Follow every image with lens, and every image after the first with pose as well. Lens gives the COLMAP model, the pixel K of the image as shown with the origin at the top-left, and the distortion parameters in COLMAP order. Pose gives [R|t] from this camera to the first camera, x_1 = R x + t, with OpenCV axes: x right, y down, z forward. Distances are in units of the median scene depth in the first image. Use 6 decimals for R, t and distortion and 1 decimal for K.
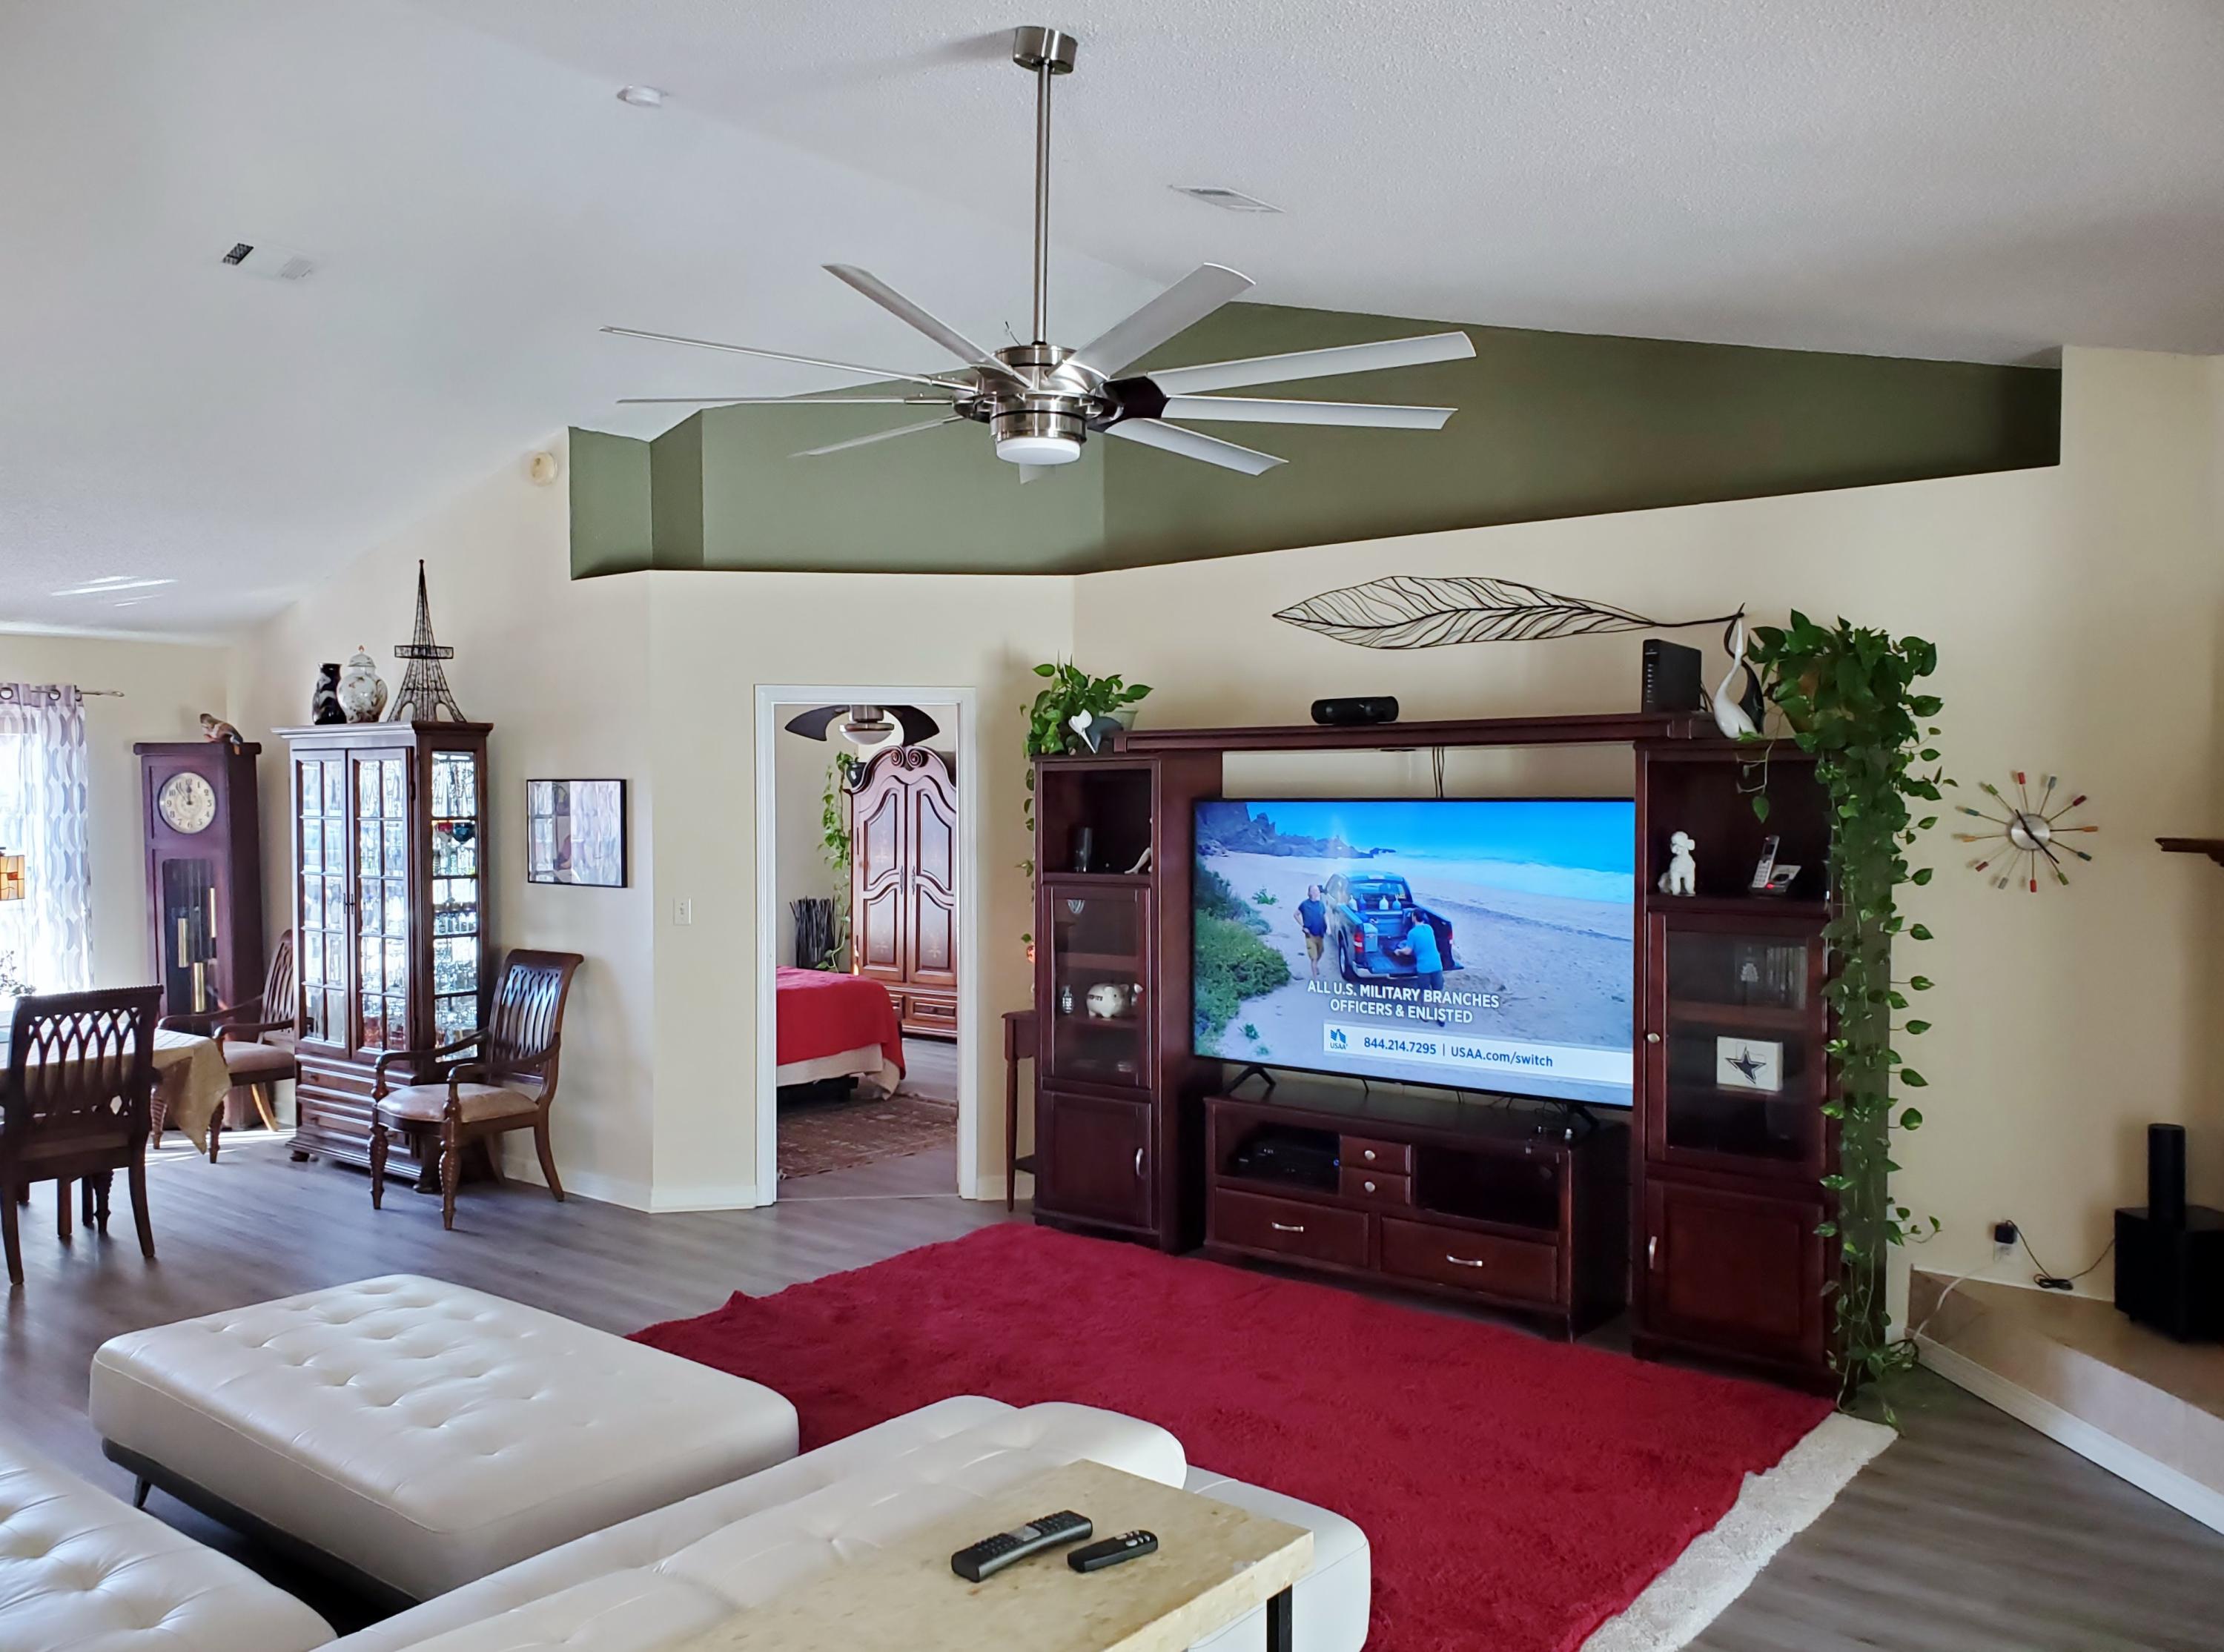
lens RADIAL K [[1712.6, 0, 1052.0], [0, 1712.6, 837.4], [0, 0, 1]] dist [0.018655, 0.002525]
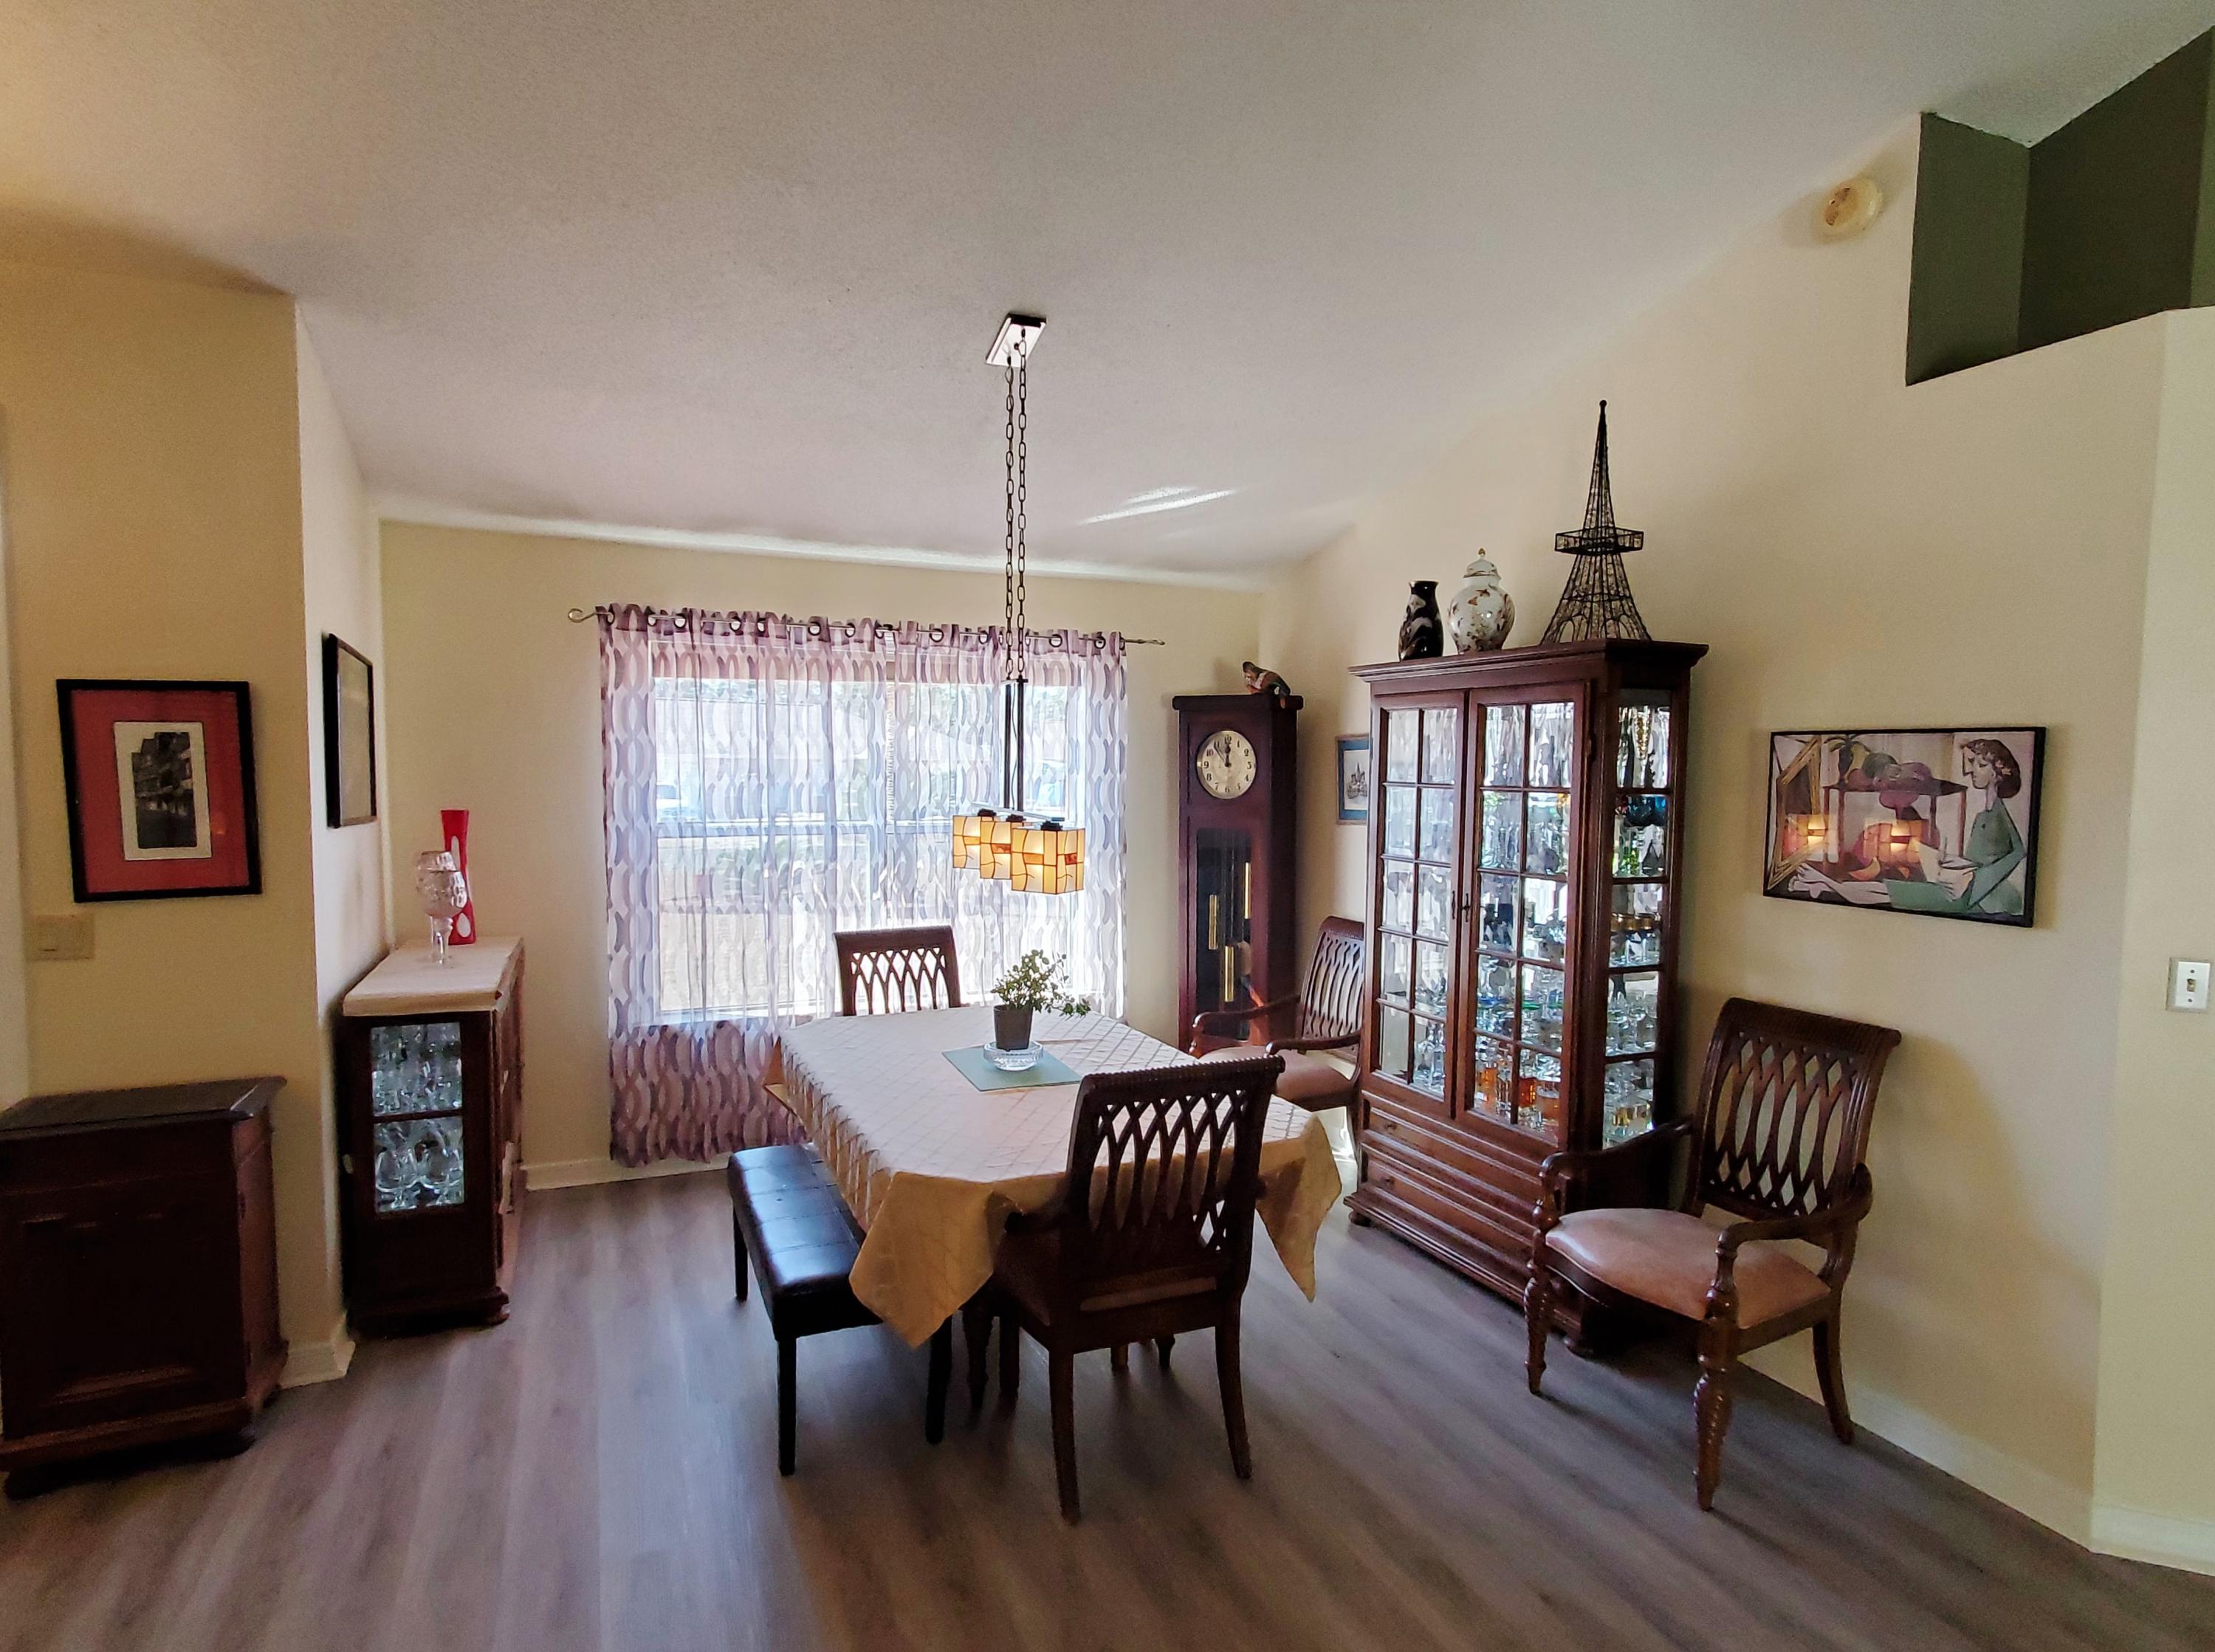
lens RADIAL K [[1247.5, 0, 1107.5], [0, 1247.5, 826.0], [0, 0, 1]] dist [0.035218, -0.000132]
pose [[0.885390, 0.038238, -0.463274, -0.371950], [-0.029402, 0.999222, 0.026282, -0.005463], [0.463919, -0.009649, 0.885825, 0.583907]]
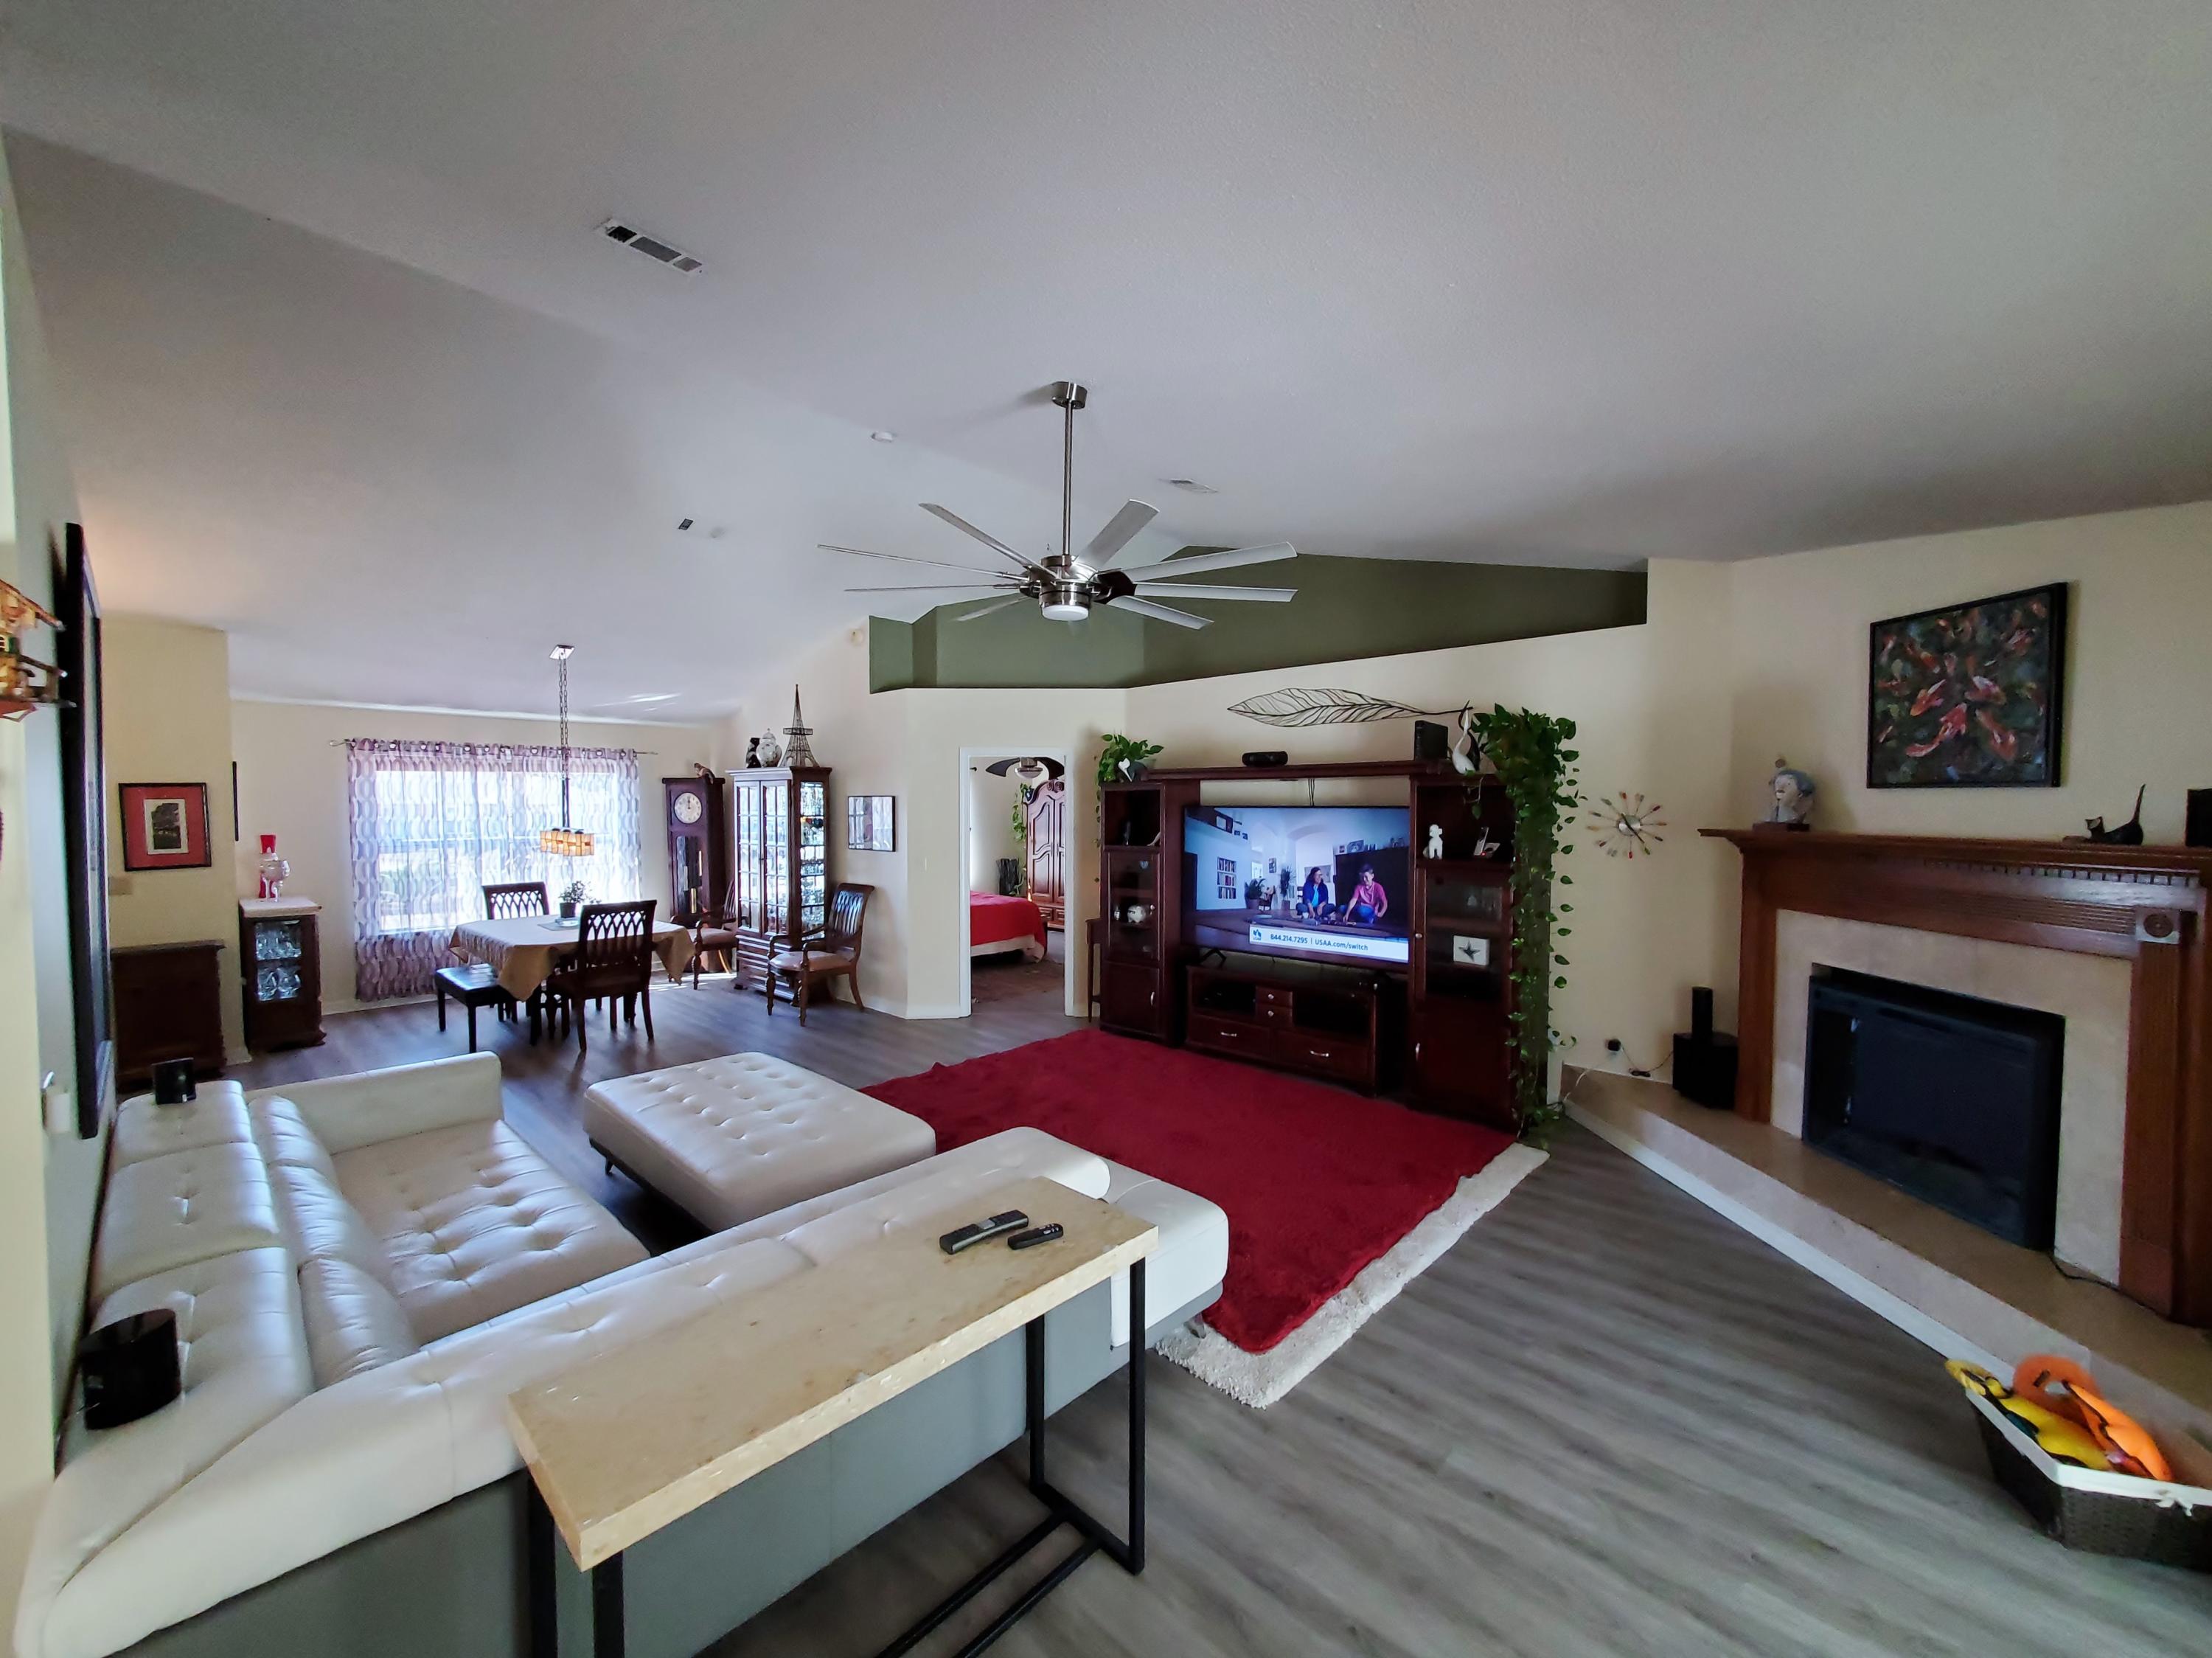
lens RADIAL K [[860.4, 0, 1106.0], [0, 860.4, 829.0], [0, 0, 1]] dist [0.001440, 0.000087]
pose [[0.998566, 0.005104, -0.053283, 0.047876], [-0.005103, 0.999987, 0.000148, 0.002516], [0.053283, 0.000124, 0.998579, 0.046600]]
